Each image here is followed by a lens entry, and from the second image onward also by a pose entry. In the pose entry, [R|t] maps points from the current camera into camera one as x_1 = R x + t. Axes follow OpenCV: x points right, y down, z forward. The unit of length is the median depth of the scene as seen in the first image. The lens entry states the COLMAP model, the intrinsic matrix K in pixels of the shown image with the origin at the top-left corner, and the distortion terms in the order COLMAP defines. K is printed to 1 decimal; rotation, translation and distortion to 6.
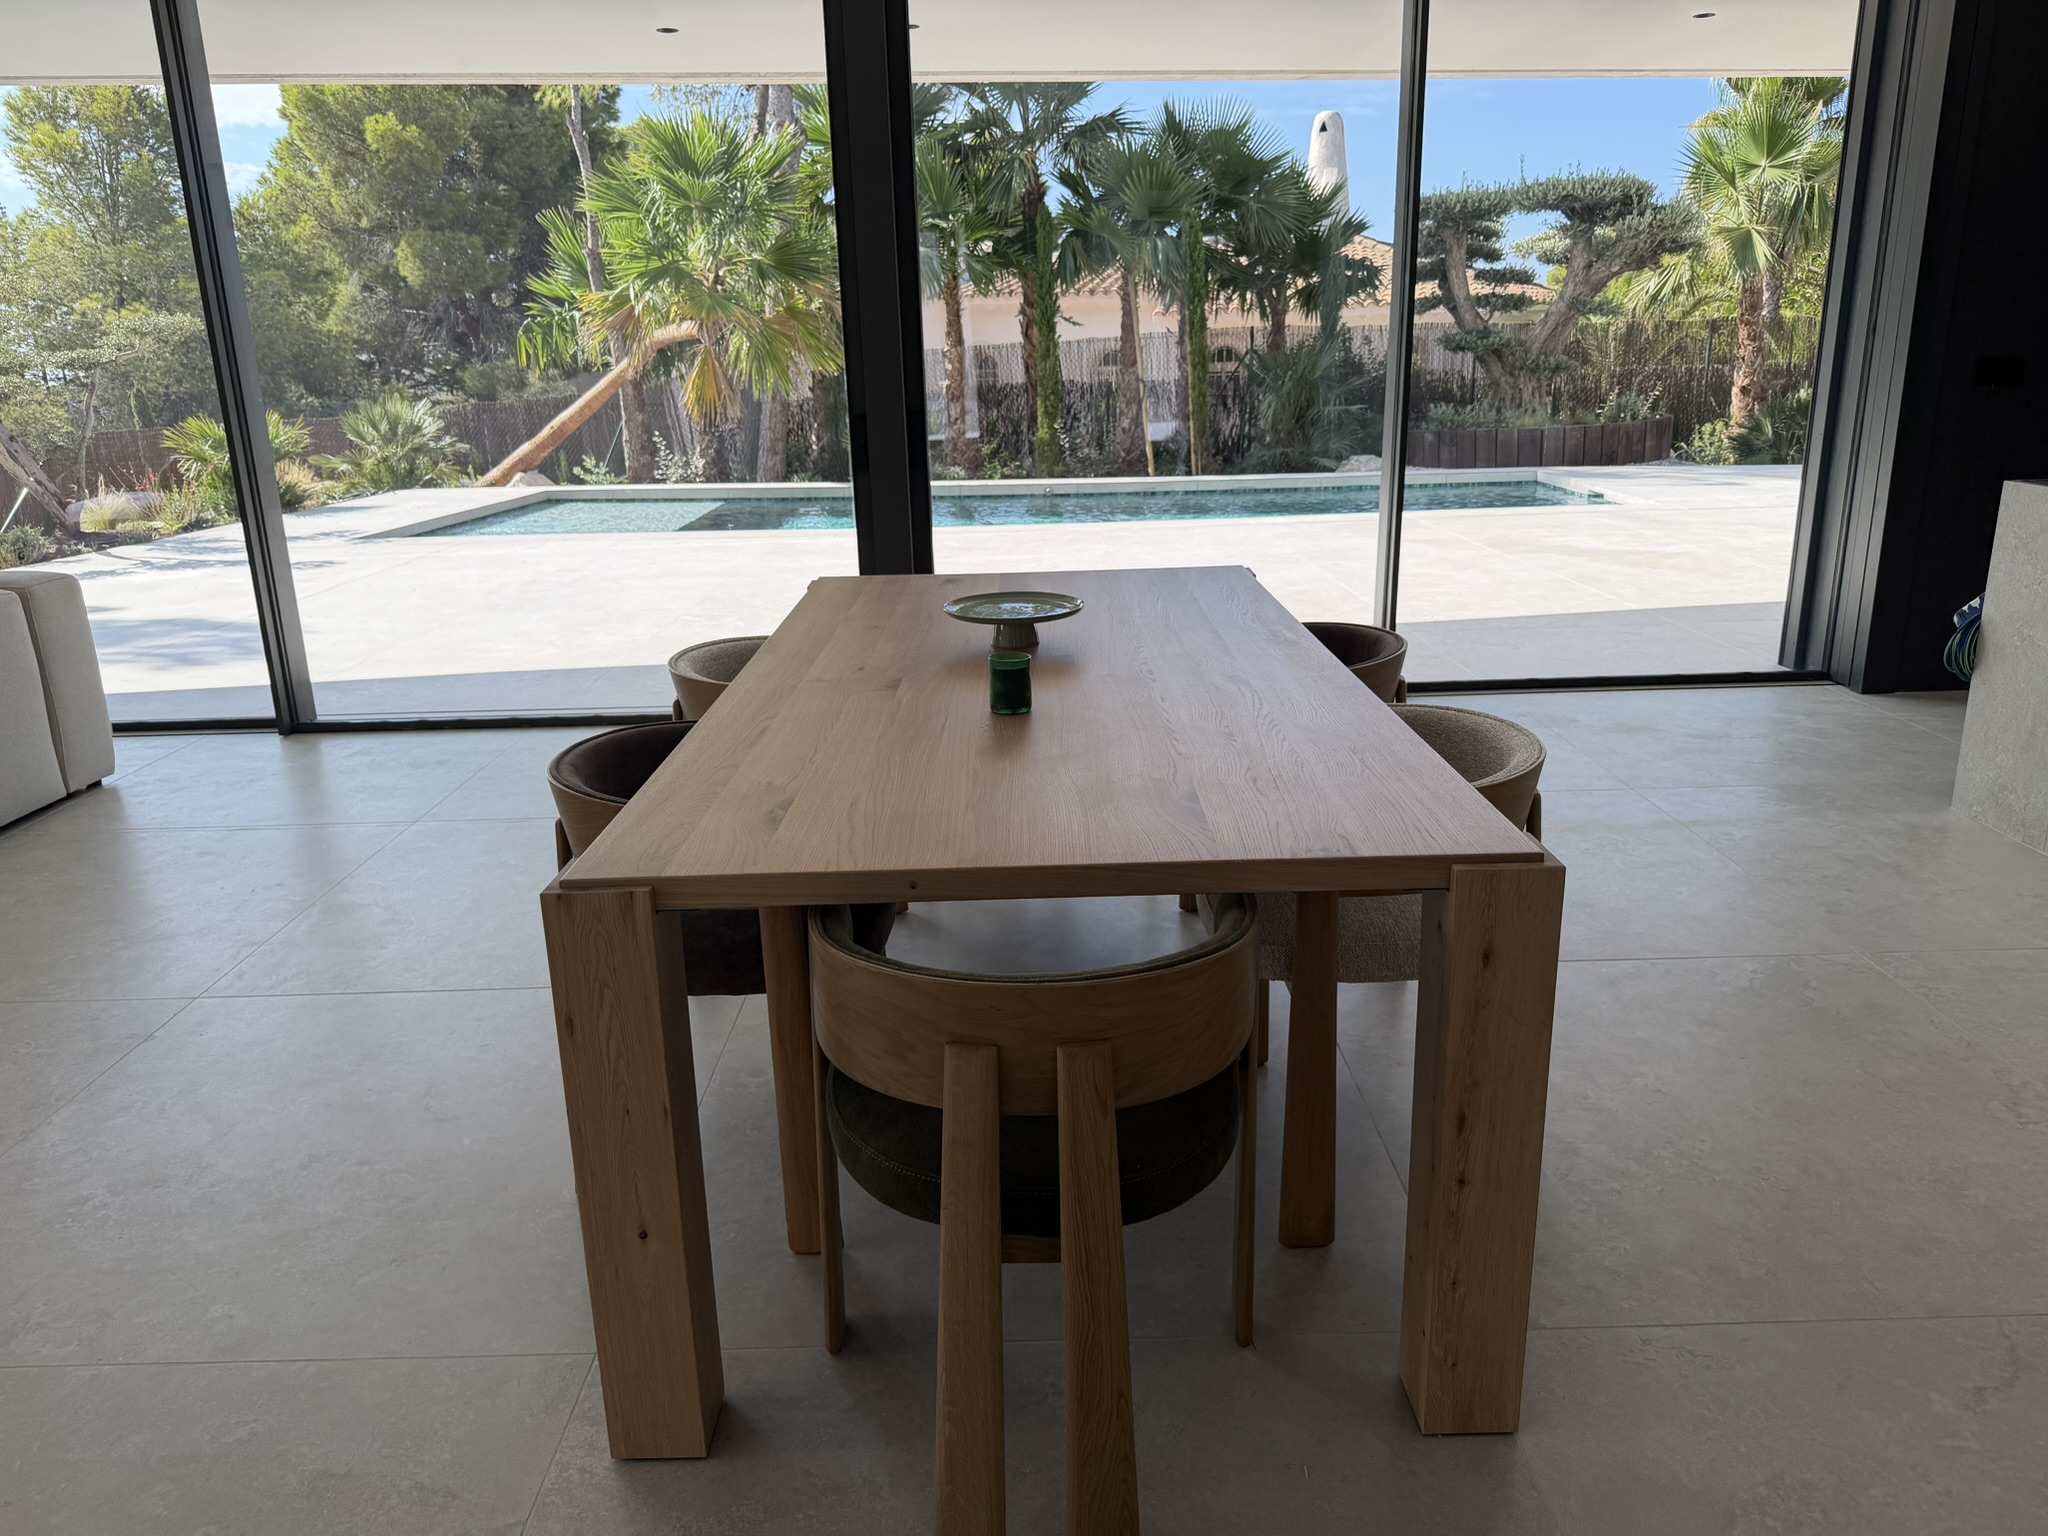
lens RADIAL K [[1438.4, 0, 1026.9], [0, 1438.4, 779.3], [0, 0, 1]] dist [0.059623, -0.075855]
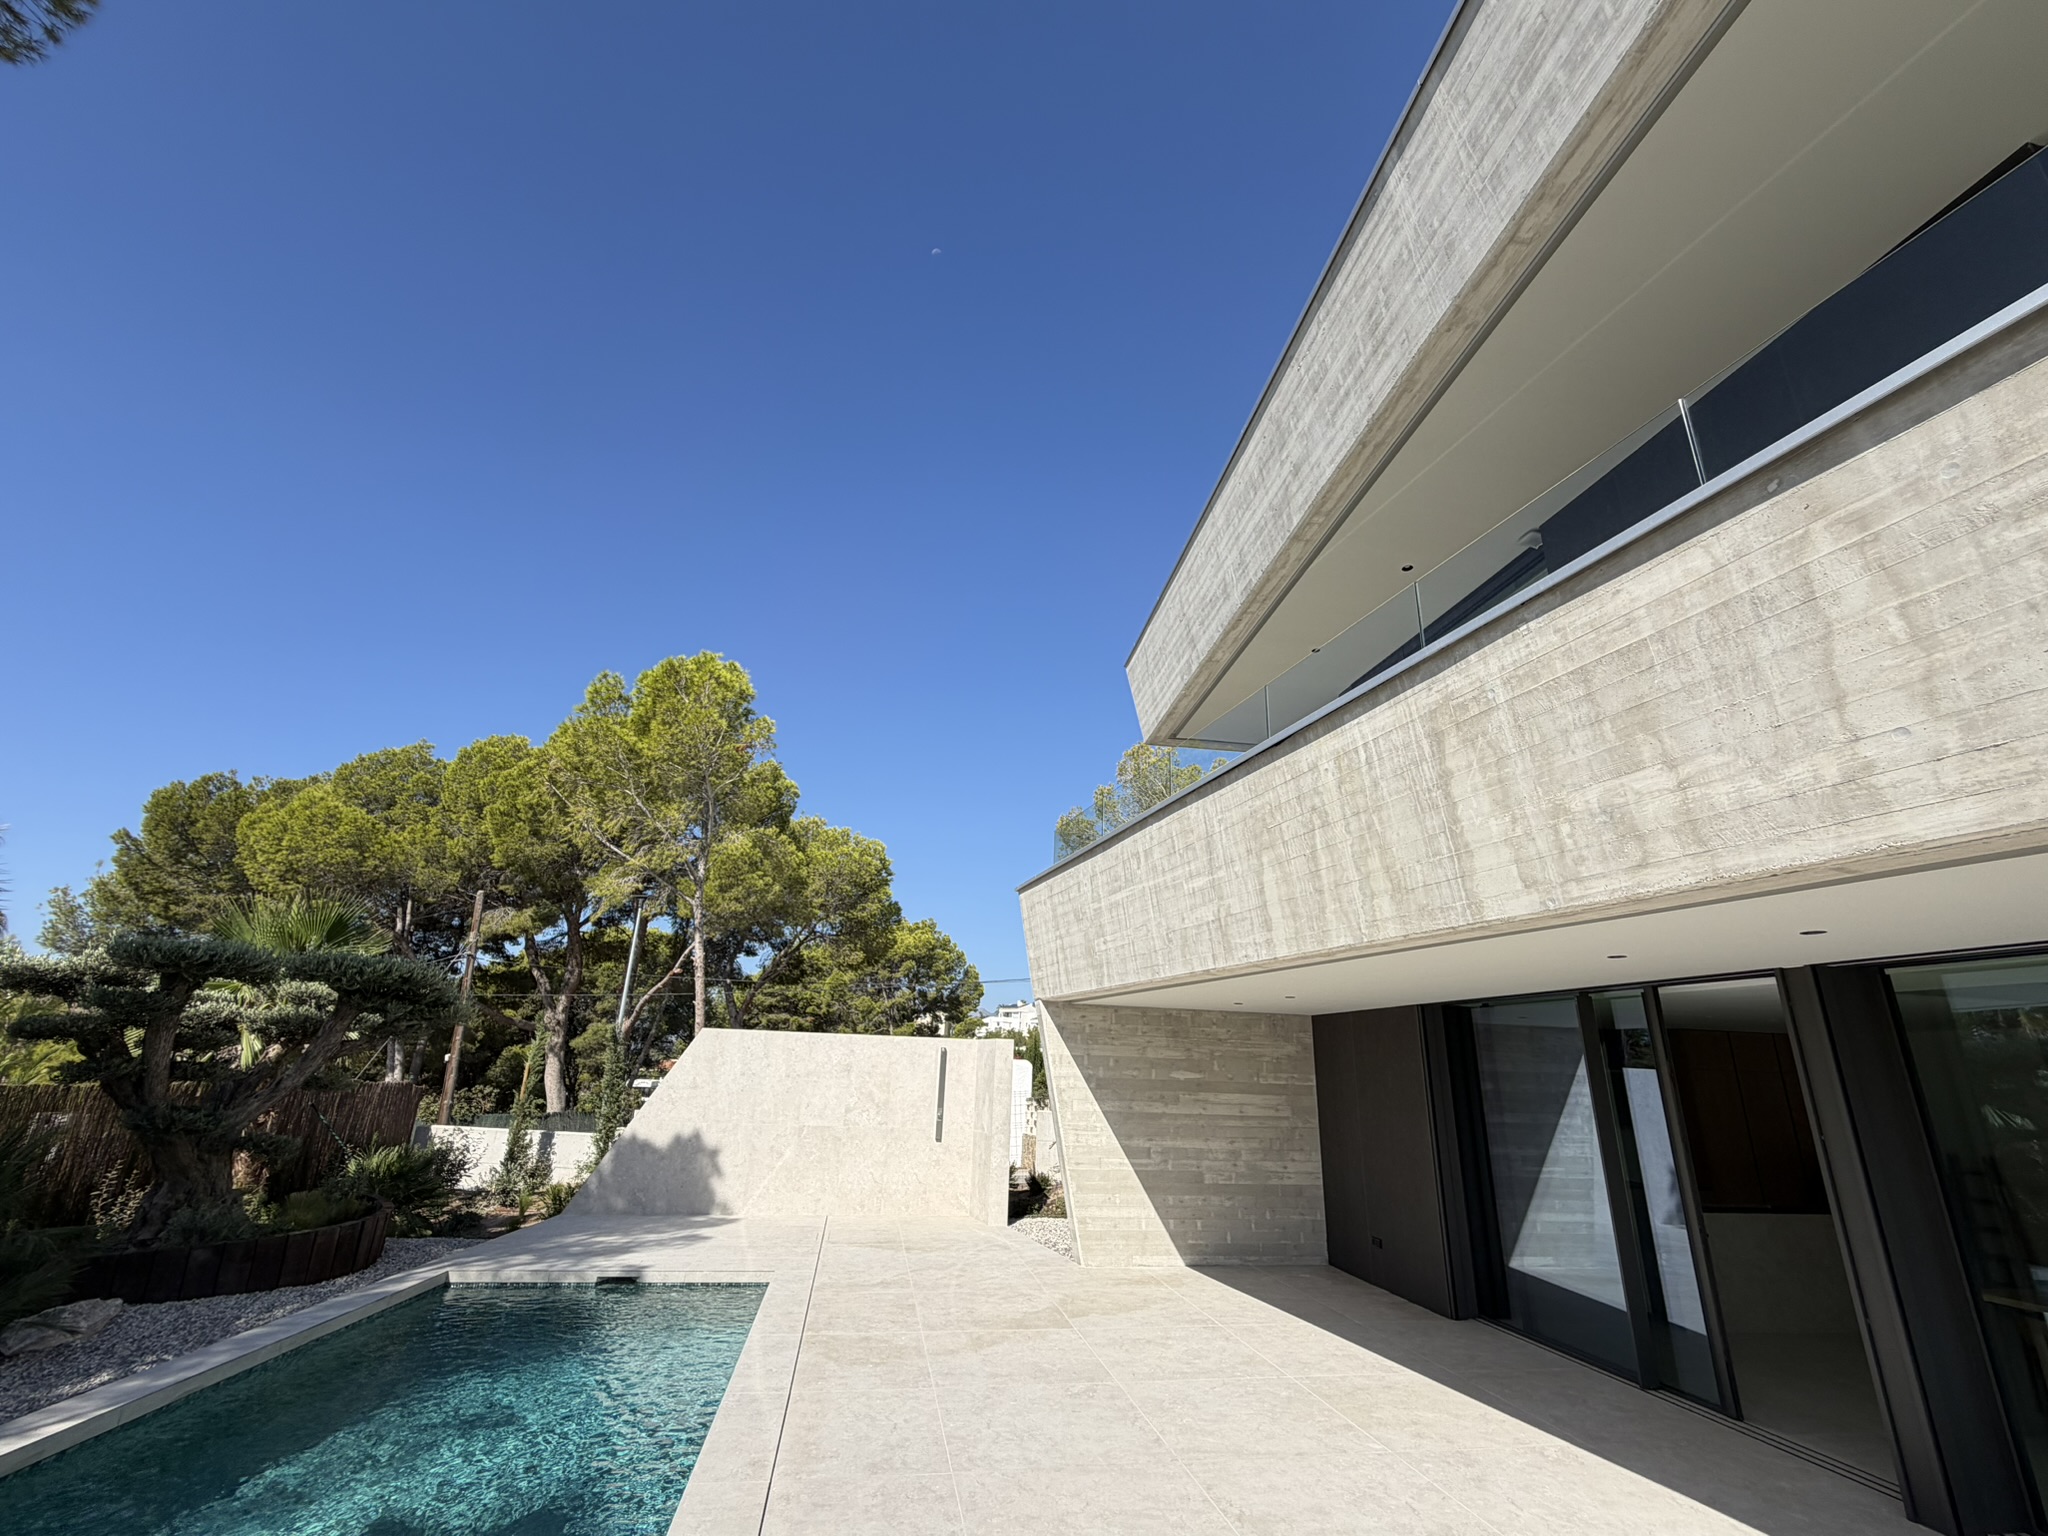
lens RADIAL K [[860.4, 0, 1023.8], [0, 860.4, 769.6], [0, 0, 1]] dist [-0.000699, 0.000290]
pose [[-0.167978, 0.340121, 0.925257, -0.281858], [0.254221, 0.921793, -0.292694, -0.213816], [-0.952447, 0.186054, -0.241307, 0.604651]]
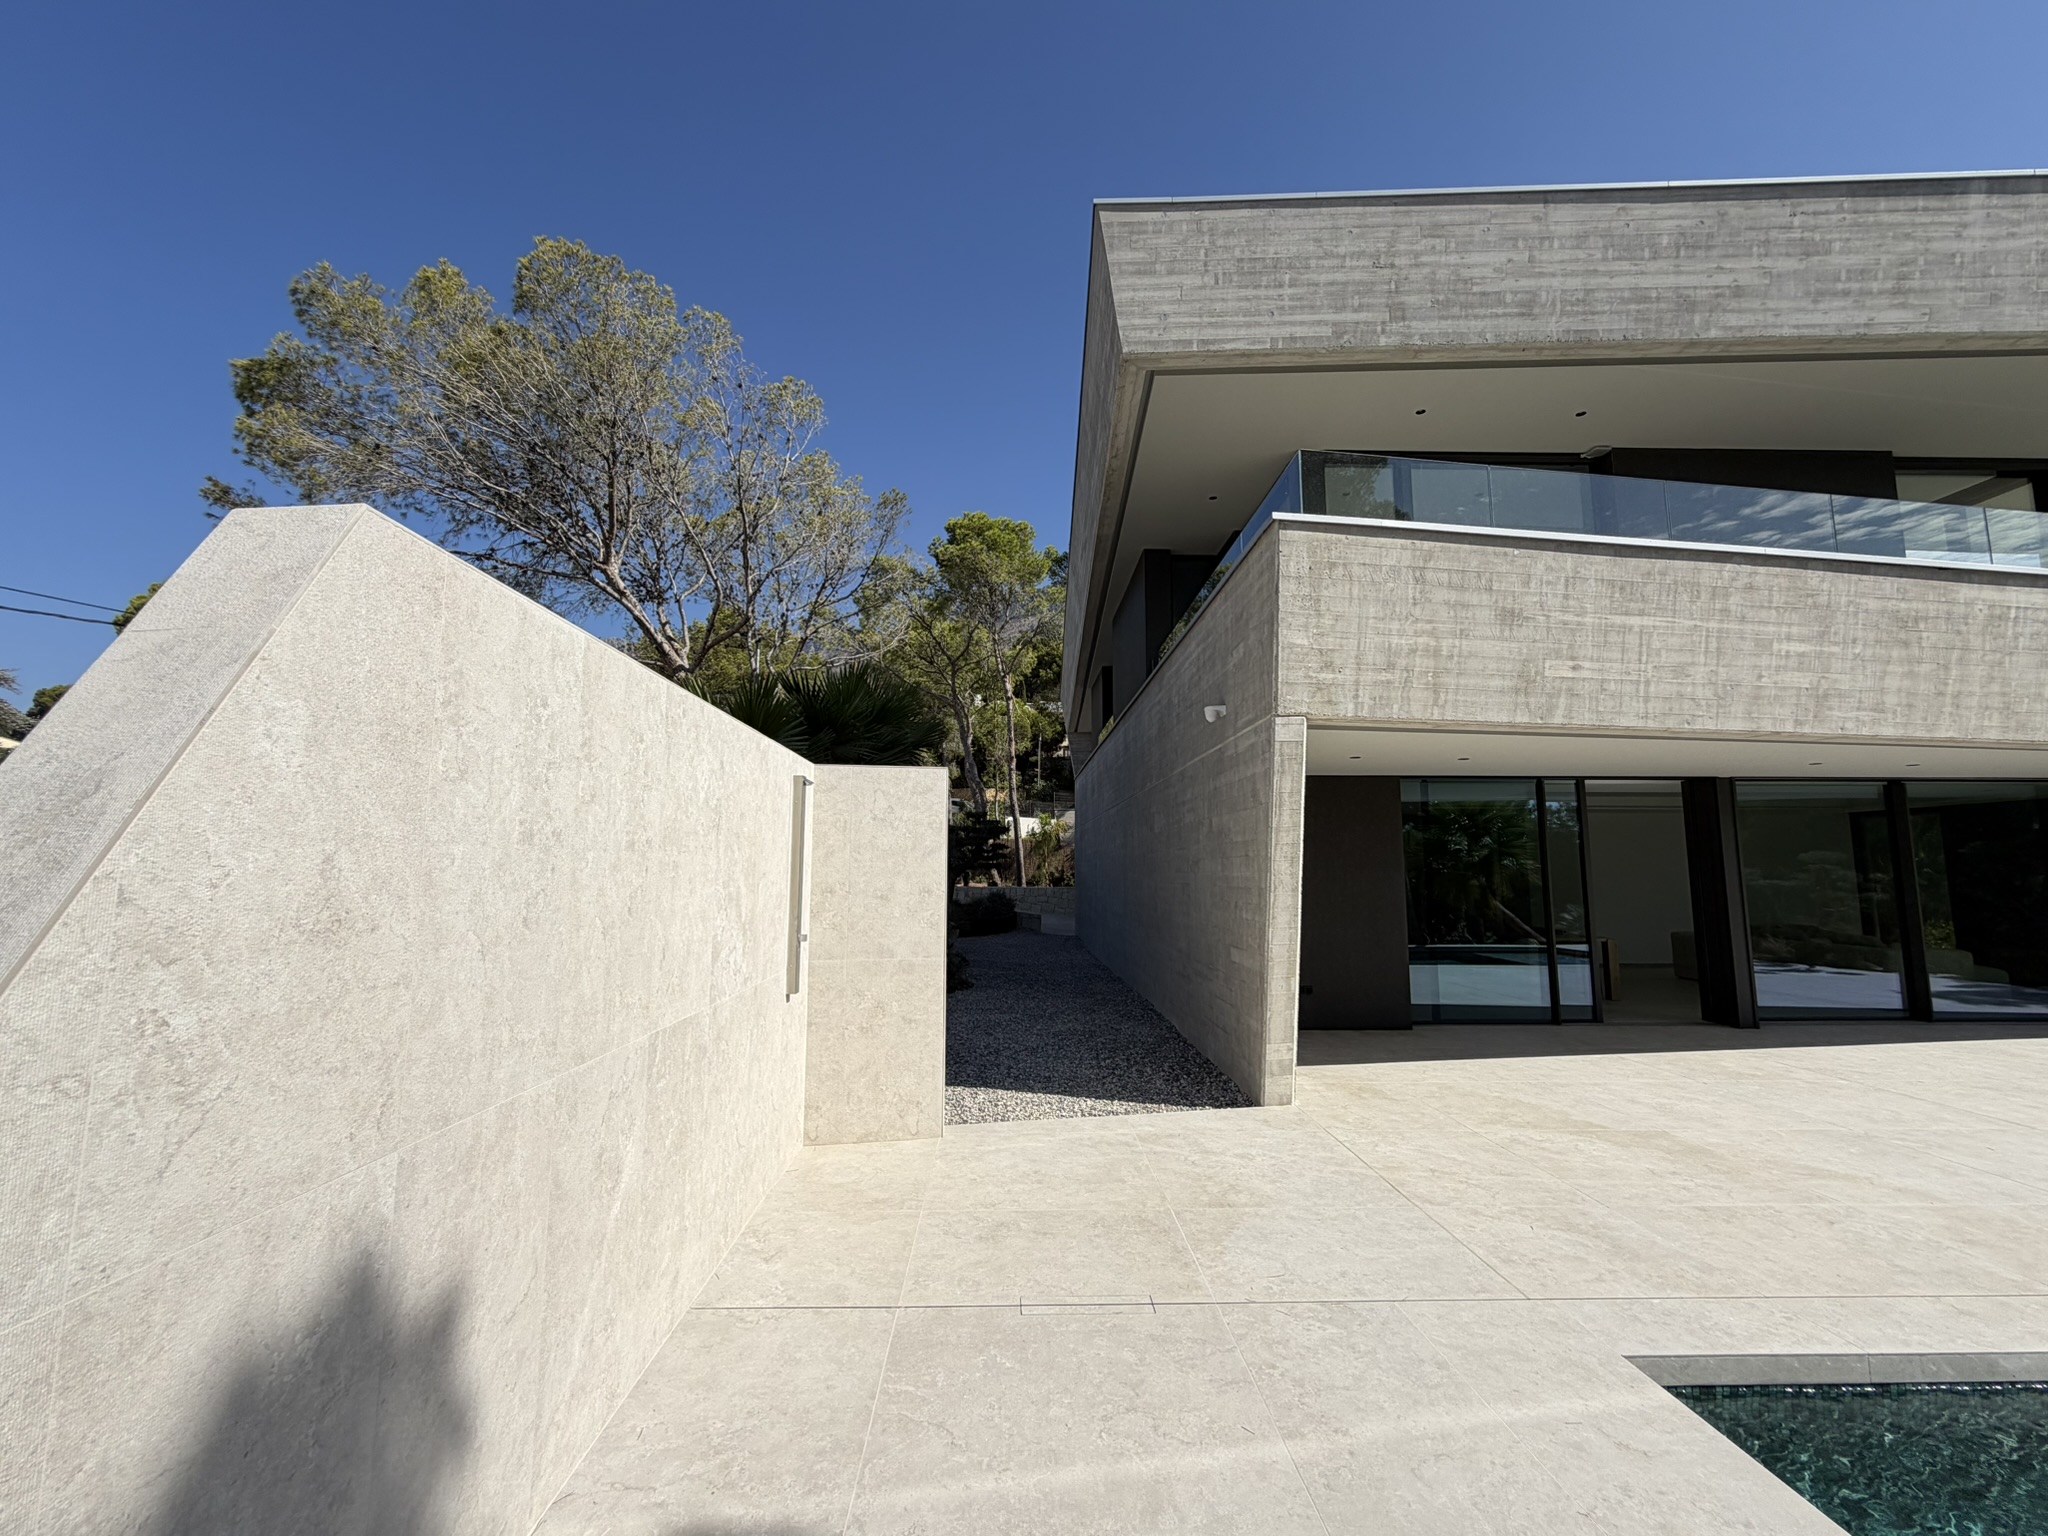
lens RADIAL K [[860.4, 0, 1024.7], [0, 860.4, 768.4], [0, 0, 1]] dist [-0.000976, 0.000538]
pose [[-0.999568, 0.021860, -0.019651, 0.418756], [0.018146, 0.984838, 0.172527, -0.278115], [0.023125, 0.172096, -0.984809, 0.822675]]
